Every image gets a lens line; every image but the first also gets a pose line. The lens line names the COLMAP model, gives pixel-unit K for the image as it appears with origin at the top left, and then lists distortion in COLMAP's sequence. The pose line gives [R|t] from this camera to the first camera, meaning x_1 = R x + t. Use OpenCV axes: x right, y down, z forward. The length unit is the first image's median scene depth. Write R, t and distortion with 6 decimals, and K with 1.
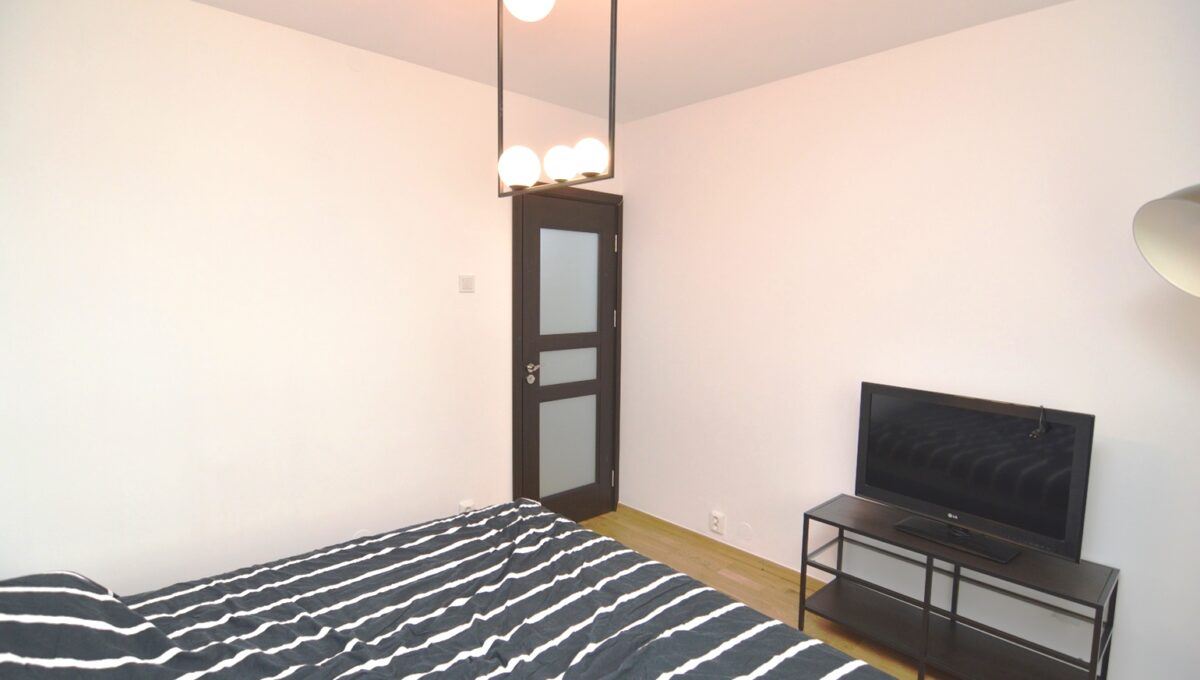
lens RADIAL K [[594.1, 0, 599.0], [0, 594.1, 339.6], [0, 0, 1]] dist [-0.013762, -0.007863]
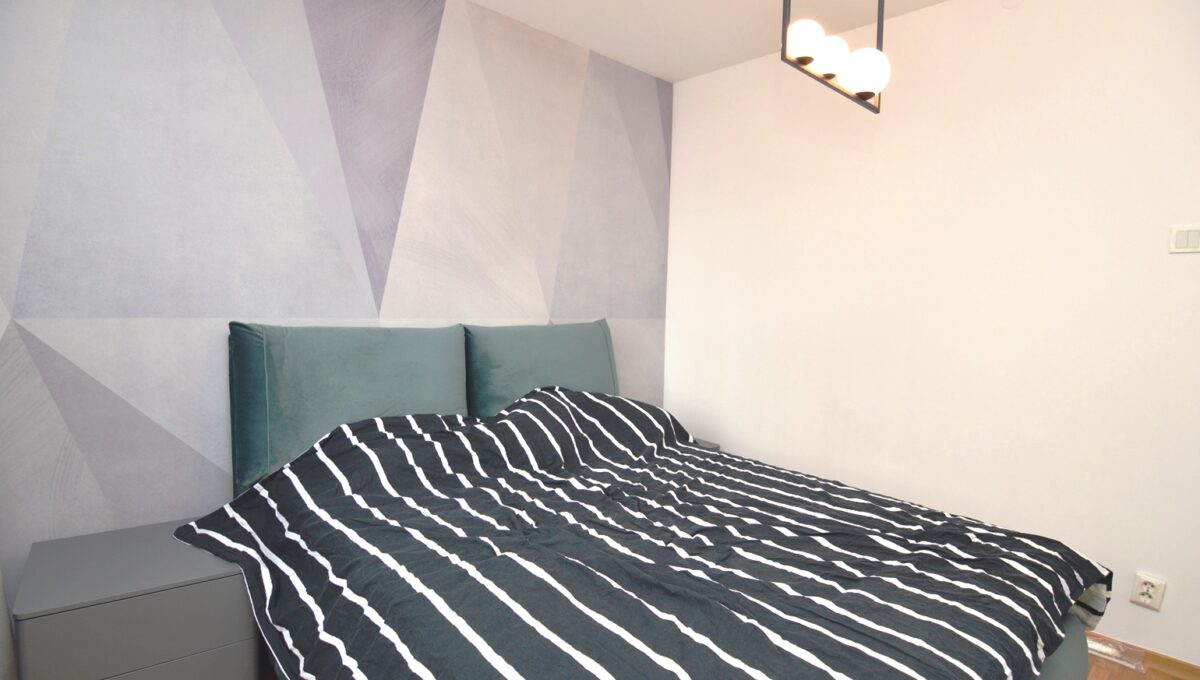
lens RADIAL K [[594.1, 0, 603.4], [0, 594.1, 352.6], [0, 0, 1]] dist [-0.013762, -0.007863]
pose [[-0.011203, 0.067848, -0.997633, 0.739578], [-0.111114, 0.991432, 0.068674, 0.090373], [0.993745, 0.111620, -0.003568, 0.643868]]
